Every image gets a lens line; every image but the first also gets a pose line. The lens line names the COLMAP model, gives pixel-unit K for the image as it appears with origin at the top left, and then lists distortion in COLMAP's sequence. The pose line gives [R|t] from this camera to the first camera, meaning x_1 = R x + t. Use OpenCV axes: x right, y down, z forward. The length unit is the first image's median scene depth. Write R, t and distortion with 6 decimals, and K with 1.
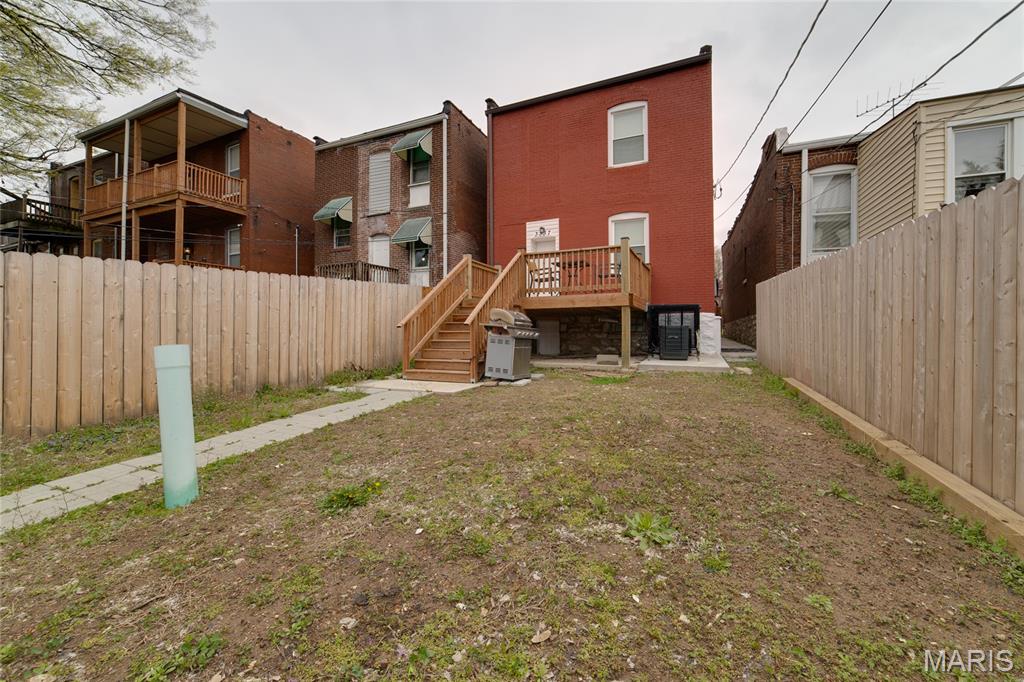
lens RADIAL K [[406.0, 0, 514.8], [0, 406.0, 337.9], [0, 0, 1]] dist [-0.009520, 0.000217]
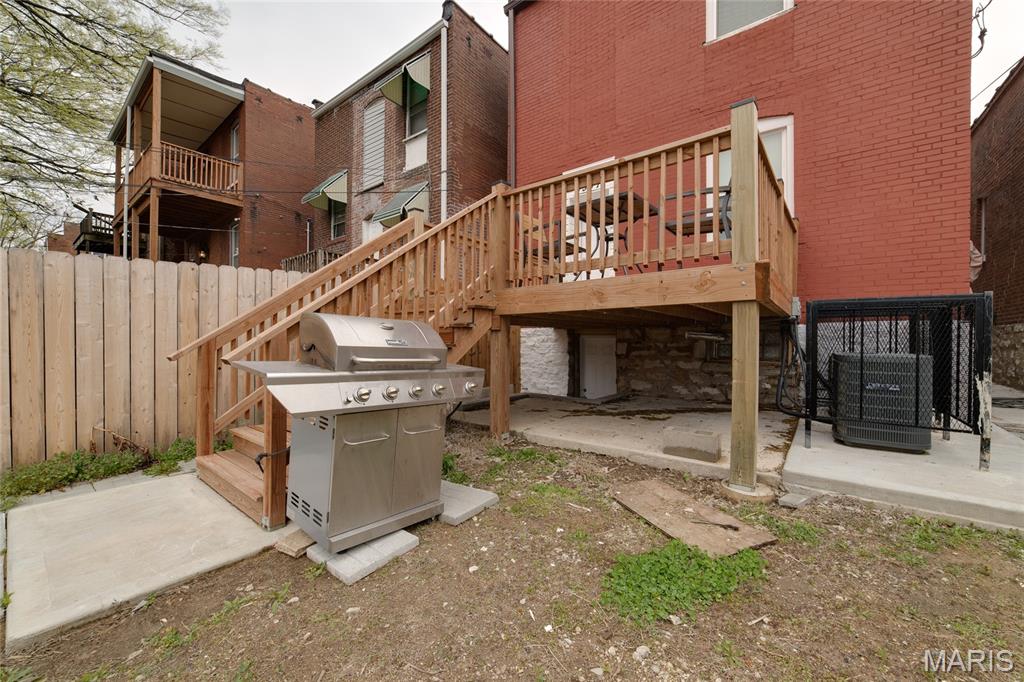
lens RADIAL K [[447.9, 0, 510.8], [0, 447.9, 353.8], [0, 0, 1]] dist [-0.011430, 0.000766]
pose [[0.979816, 0.006301, -0.199803, 0.080737], [-0.004504, 0.999945, 0.009448, -0.019698], [0.199852, -0.008357, 0.979790, 0.307902]]
